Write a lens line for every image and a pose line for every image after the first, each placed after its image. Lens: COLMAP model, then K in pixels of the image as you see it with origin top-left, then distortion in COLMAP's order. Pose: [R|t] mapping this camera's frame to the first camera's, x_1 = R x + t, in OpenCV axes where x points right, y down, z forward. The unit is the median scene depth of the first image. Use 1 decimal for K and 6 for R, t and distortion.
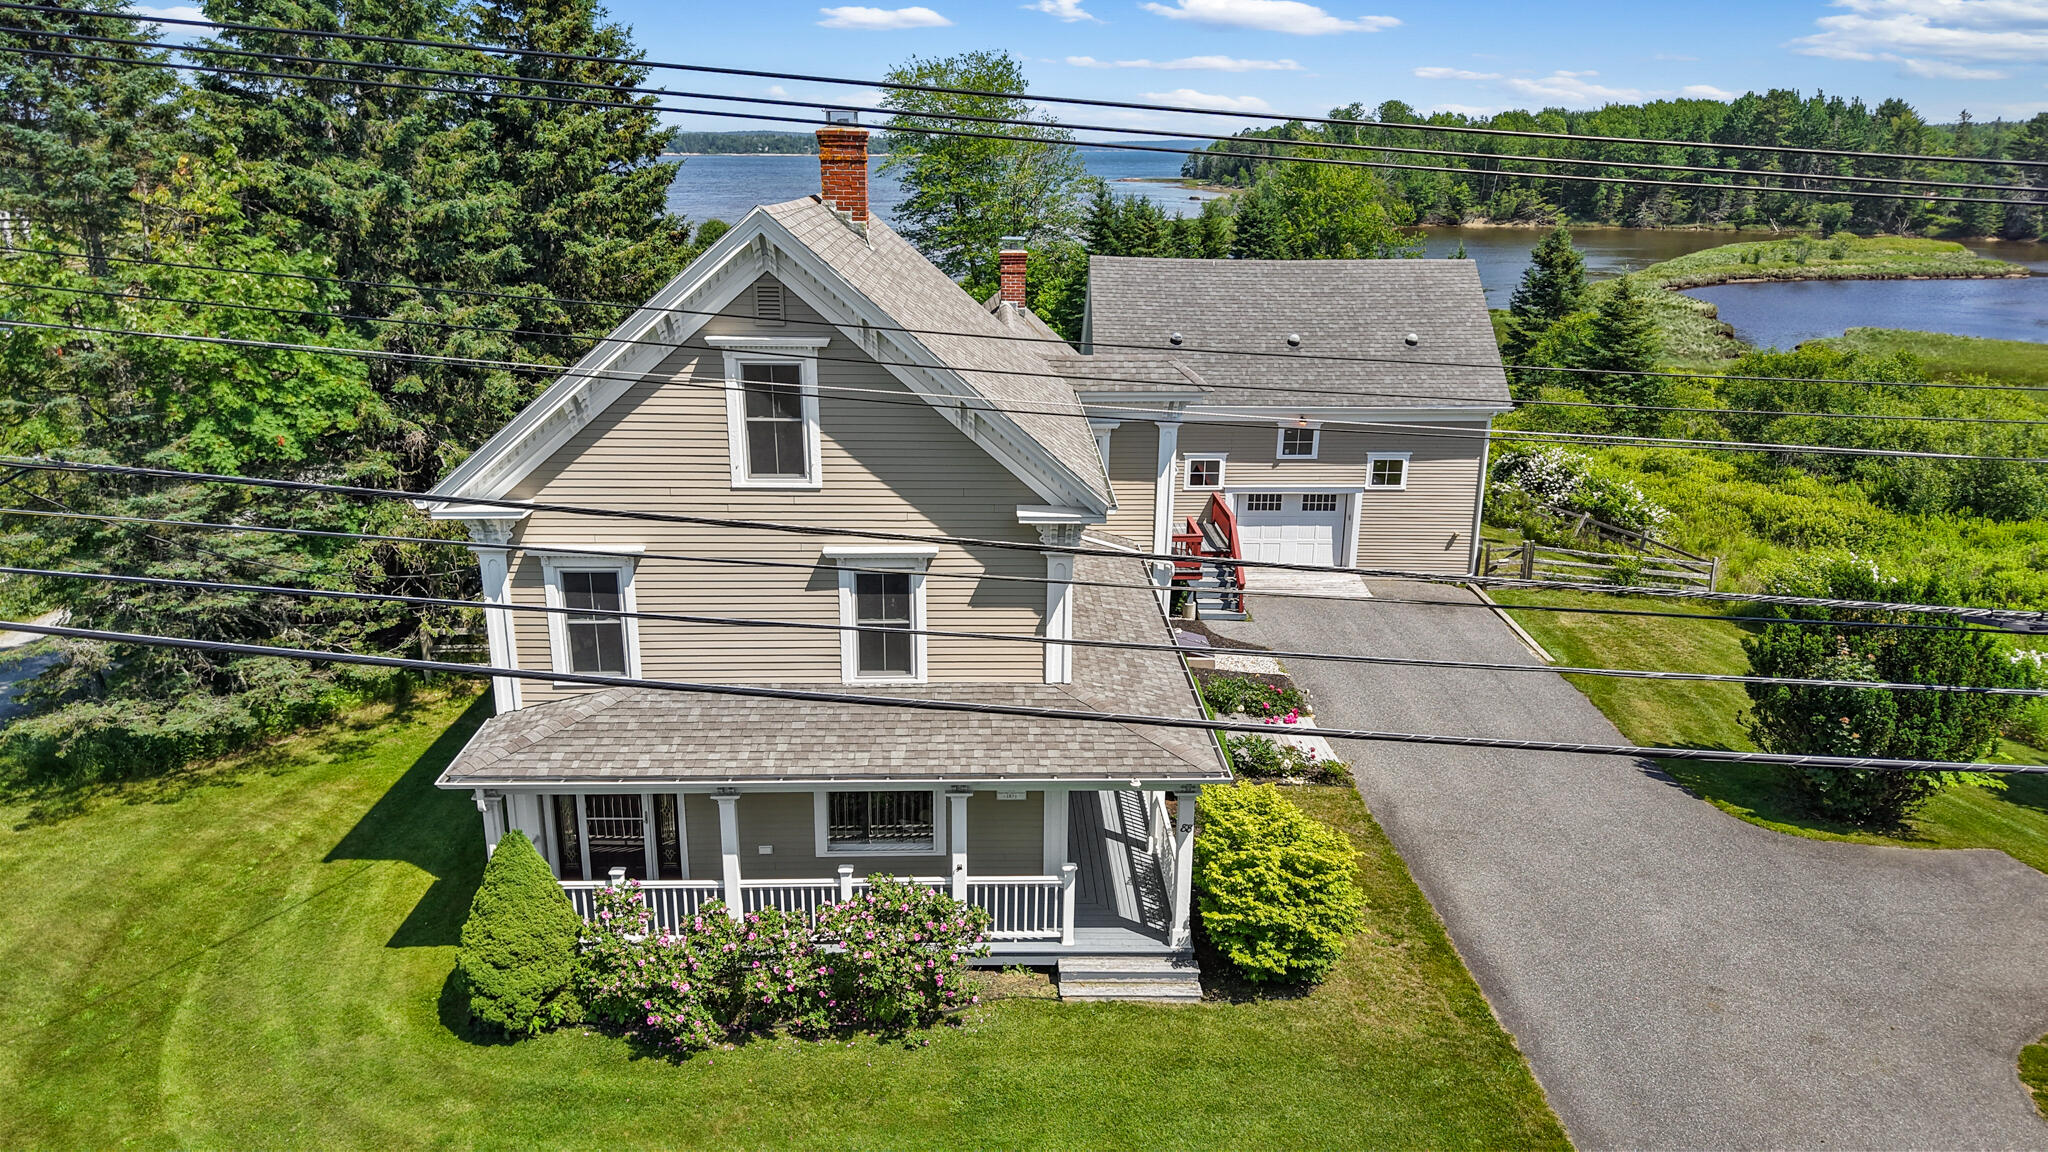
lens RADIAL K [[1367.0, 0, 1022.8], [0, 1367.0, 566.1], [0, 0, 1]] dist [0.050631, -0.057434]
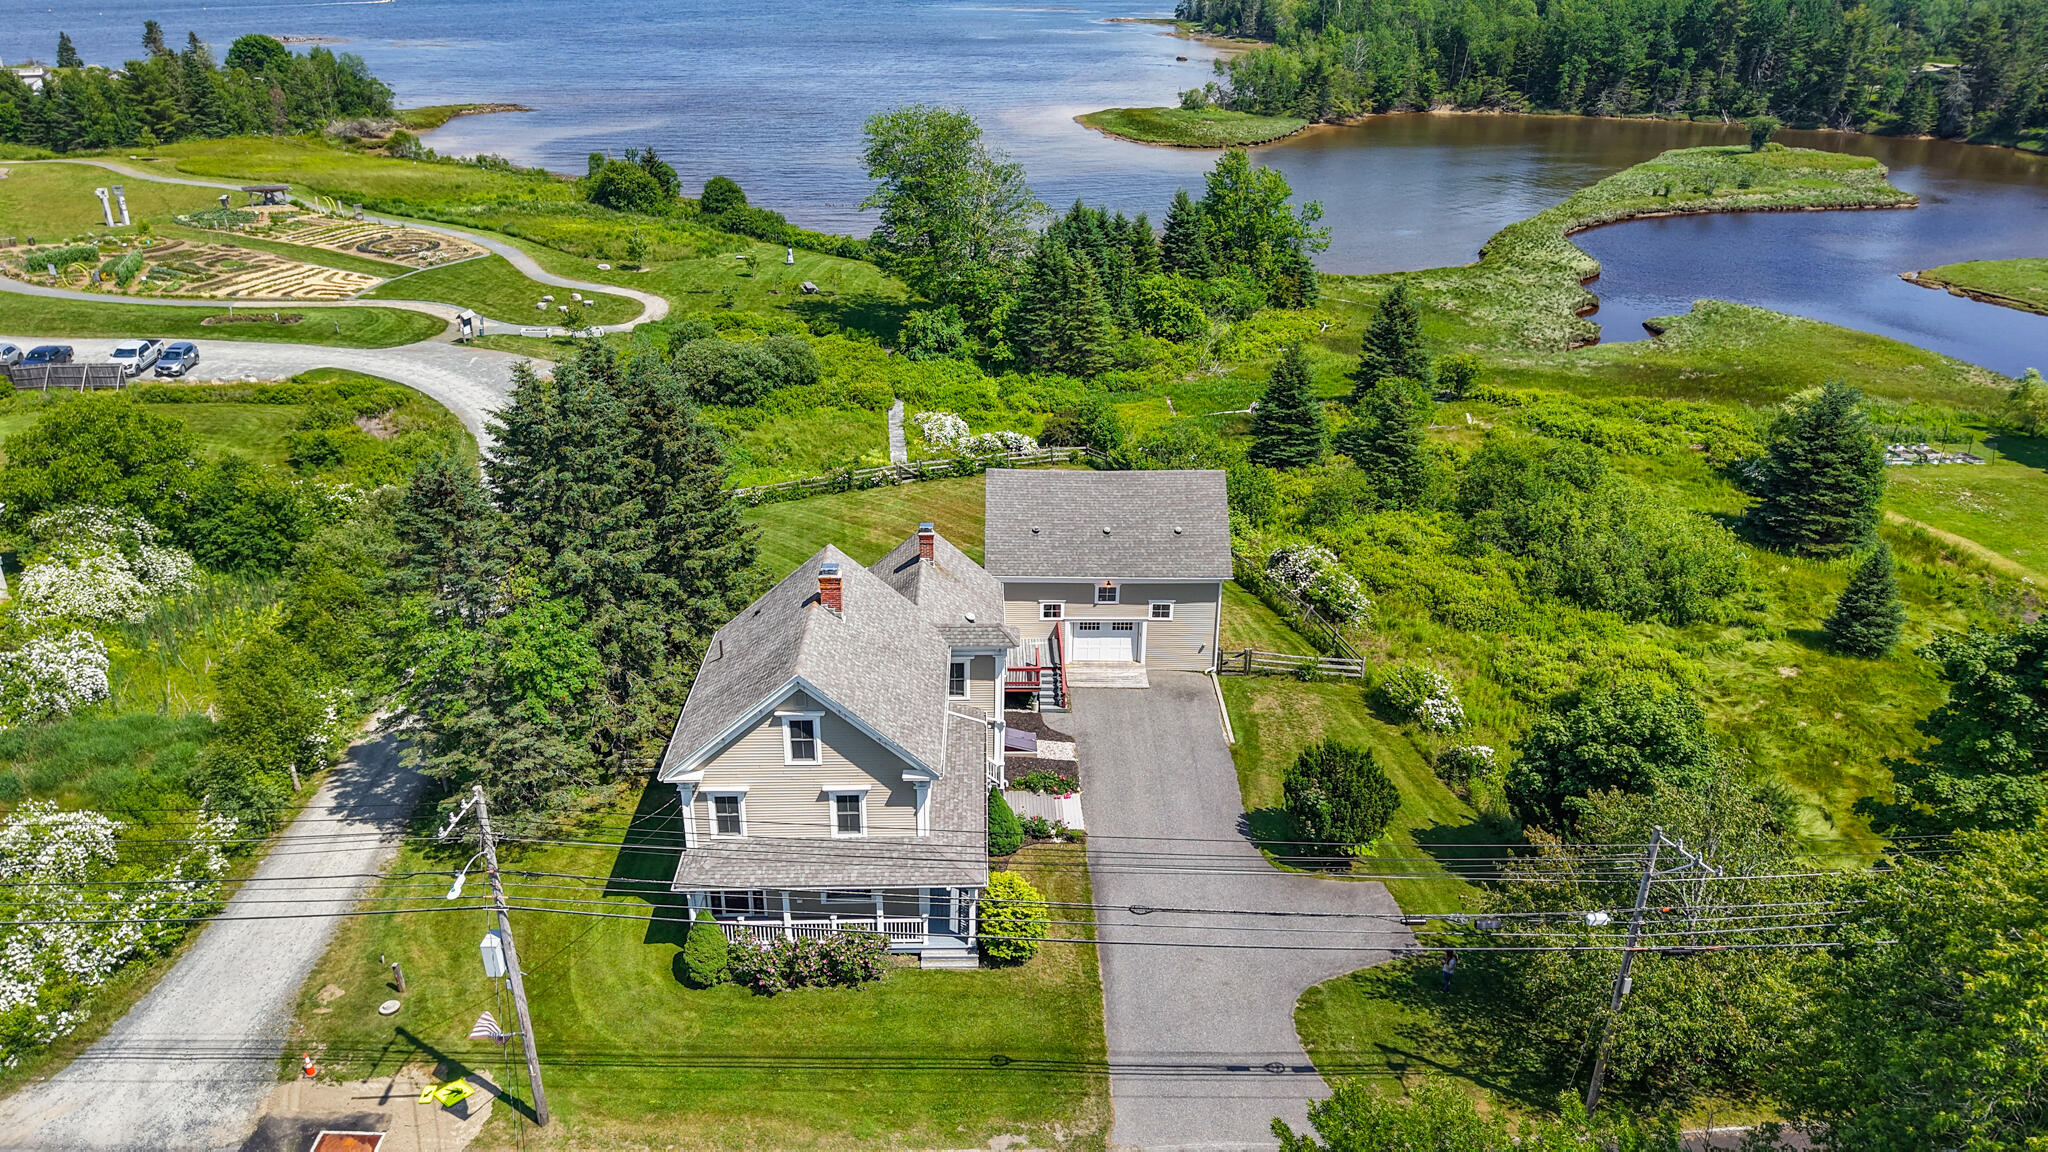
lens RADIAL K [[1367.0, 0, 1023.5], [0, 1367.0, 566.6], [0, 0, 1]] dist [0.050631, -0.057434]
pose [[0.999990, 0.003753, 0.002498, 0.193125], [-0.004043, 0.991689, 0.128591, -0.685415], [-0.001995, -0.128600, 0.991695, -1.294022]]
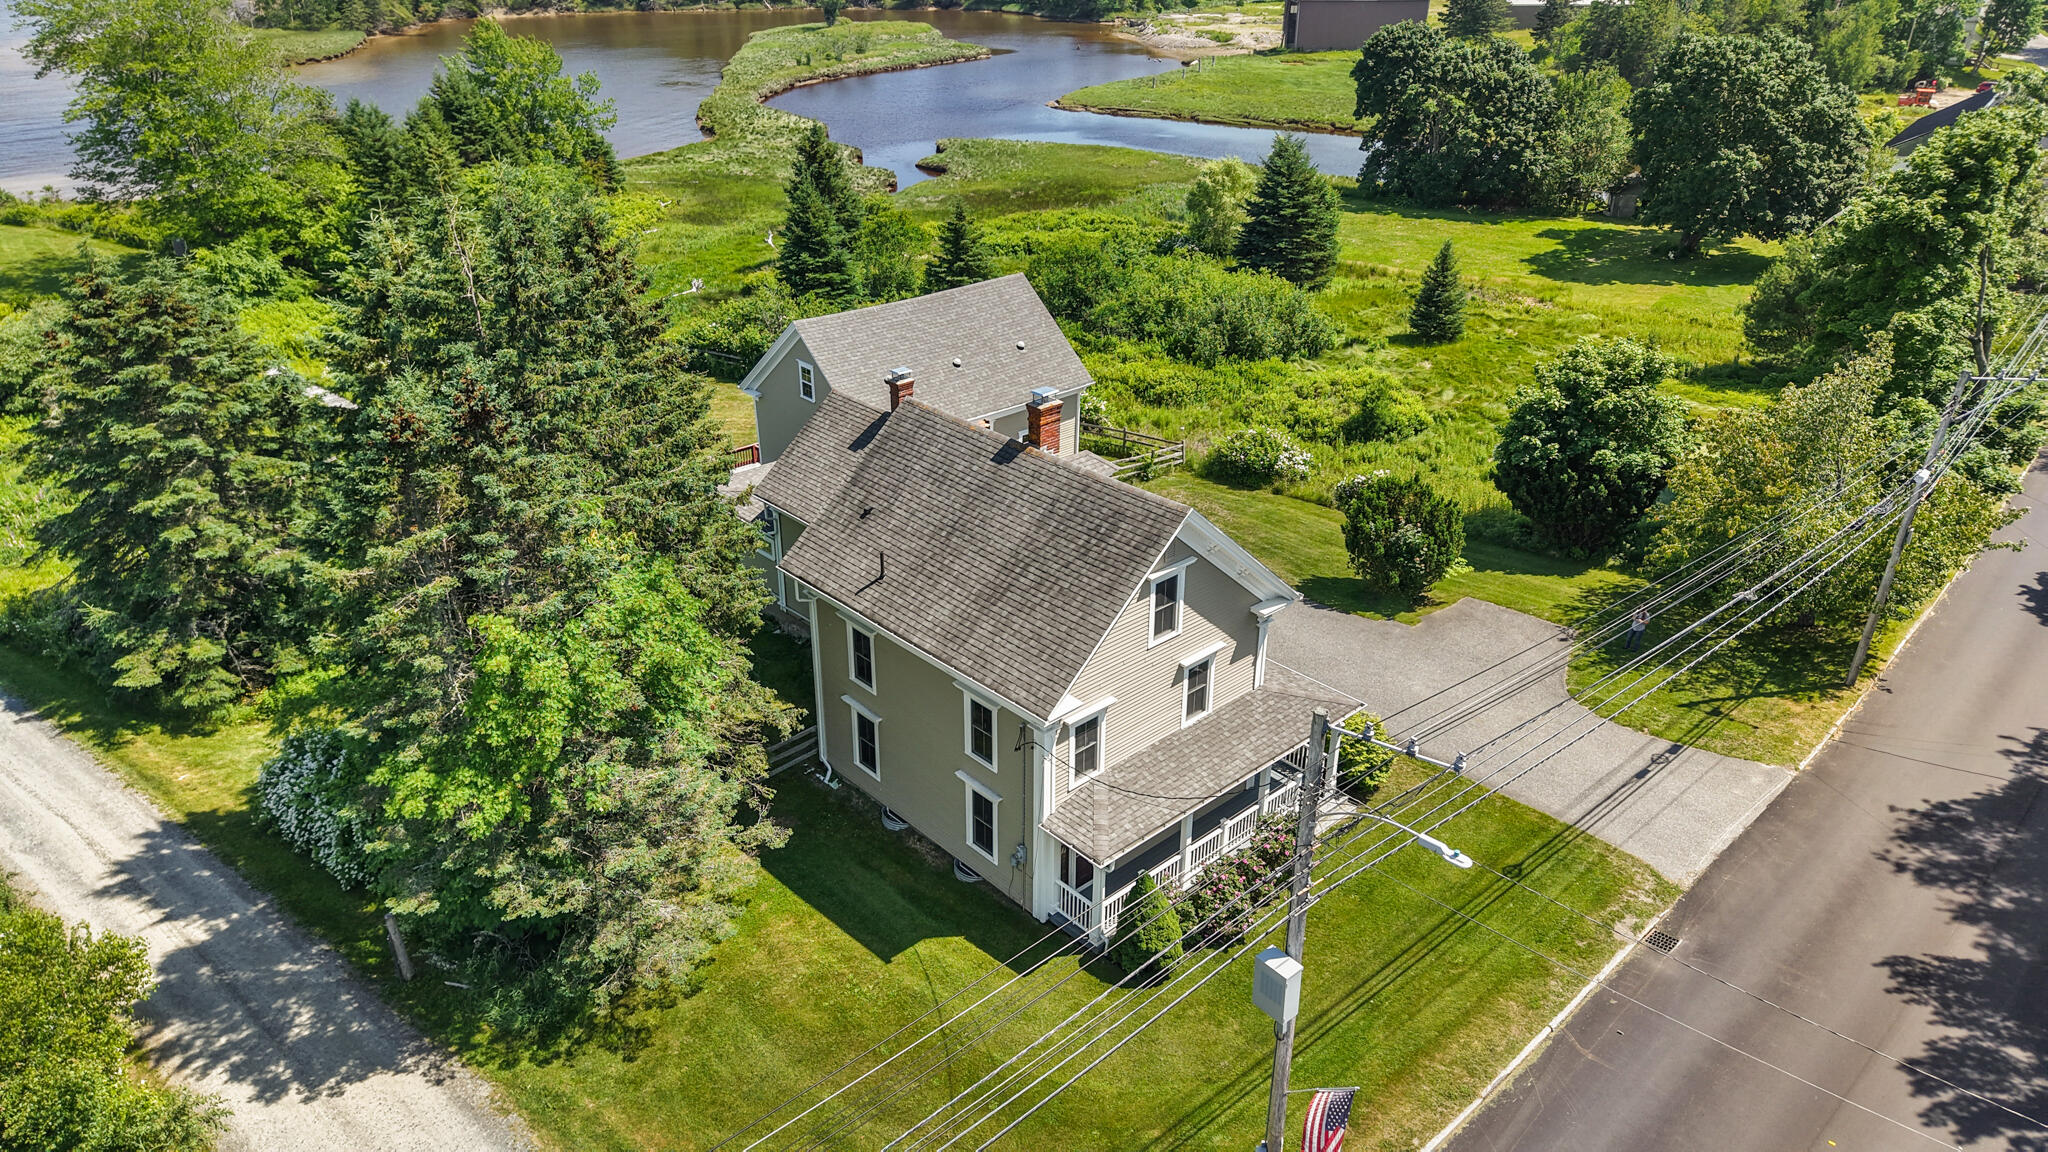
lens RADIAL K [[1367.0, 0, 1021.3], [0, 1367.0, 584.1], [0, 0, 1]] dist [0.050631, -0.057434]
pose [[0.757776, -0.301763, 0.578546, -1.257985], [0.193192, 0.950644, 0.242804, -0.563801], [-0.623260, -0.072221, 0.778673, -0.236681]]
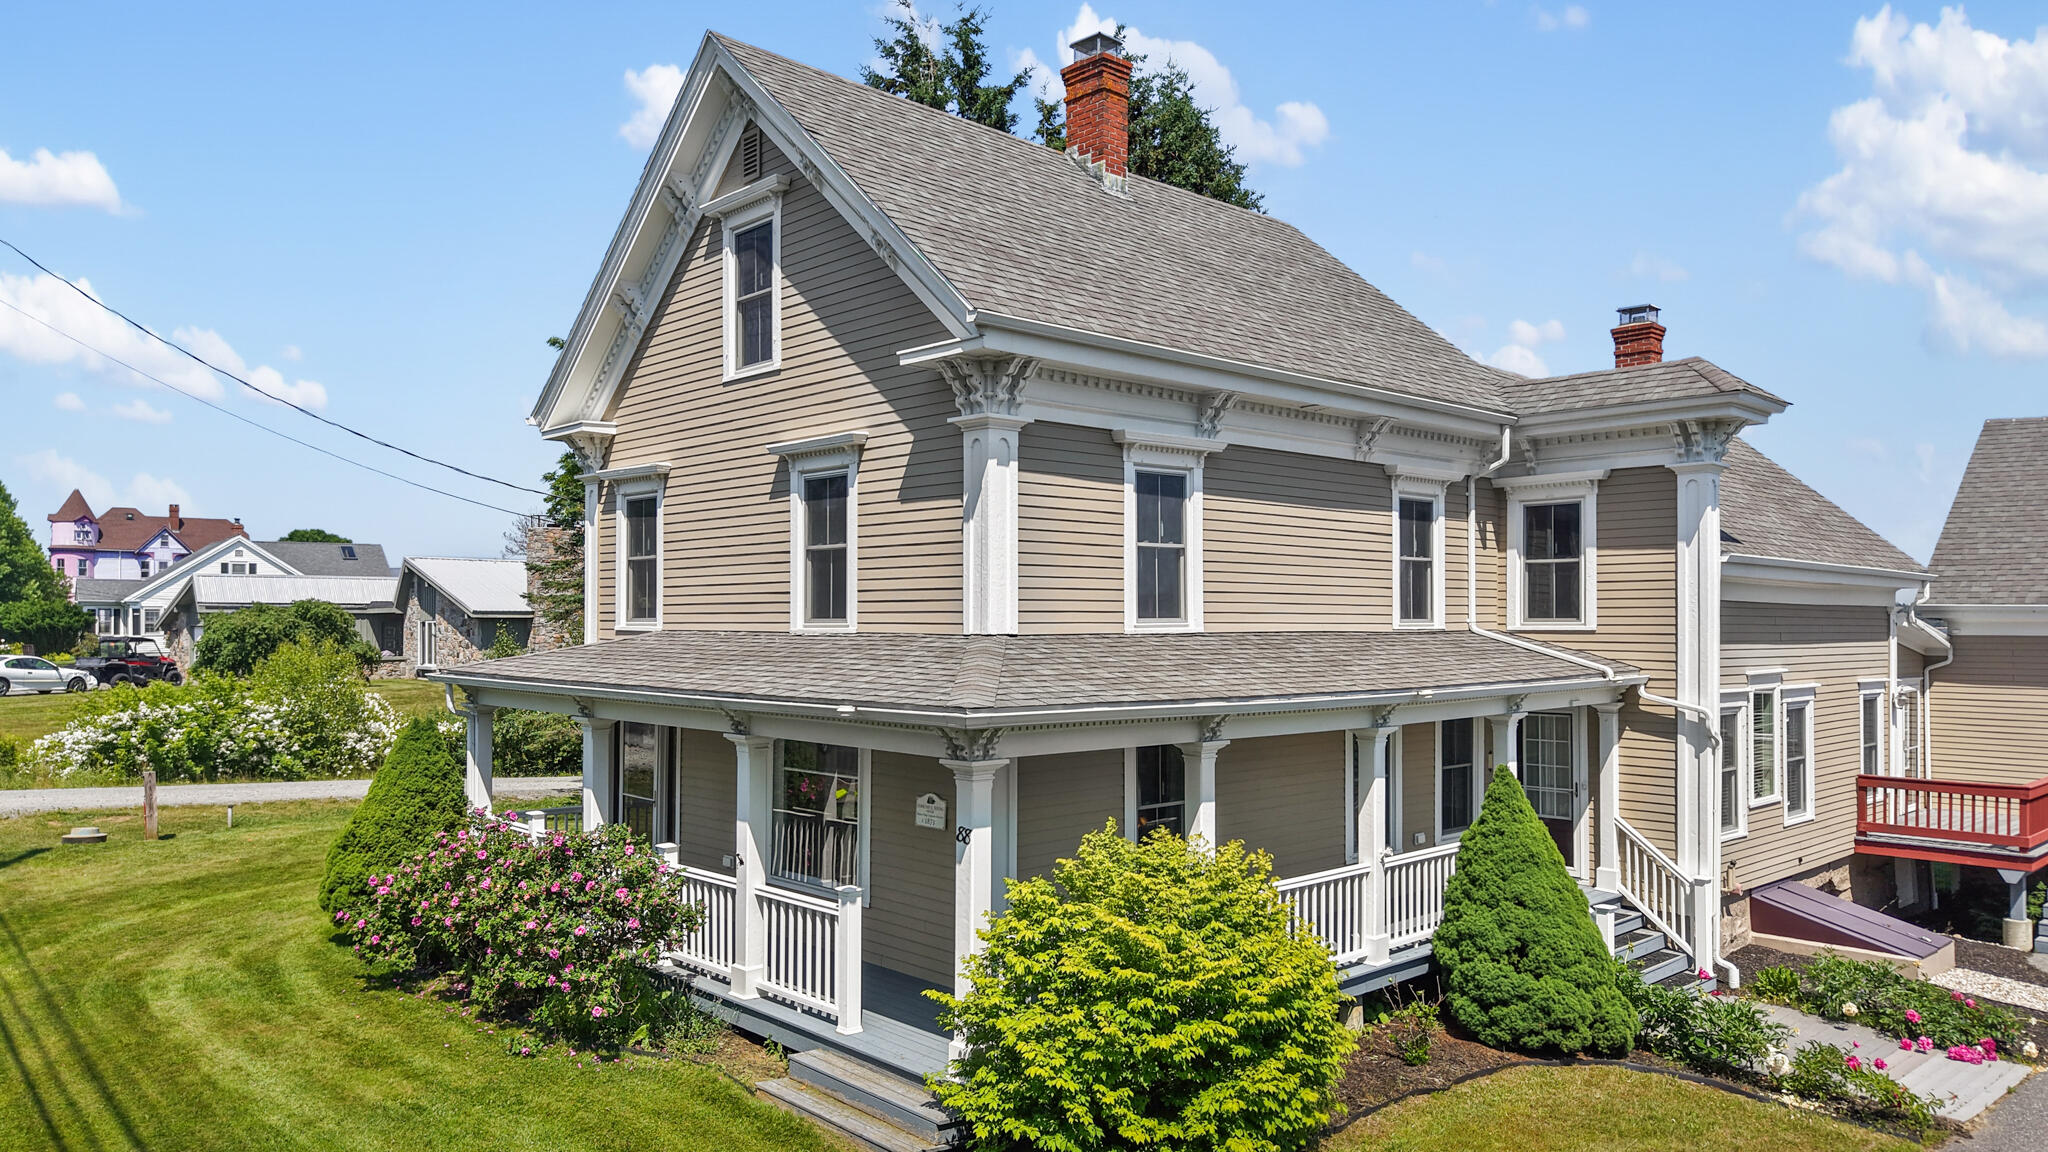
lens RADIAL K [[1367.0, 0, 1026.2], [0, 1367.0, 610.2], [0, 0, 1]] dist [0.050631, -0.057434]
pose [[0.661898, -0.016119, -0.749421, 0.516114], [-0.212951, 0.954533, -0.208611, 0.205369], [0.718709, 0.297670, 0.628371, 0.620324]]
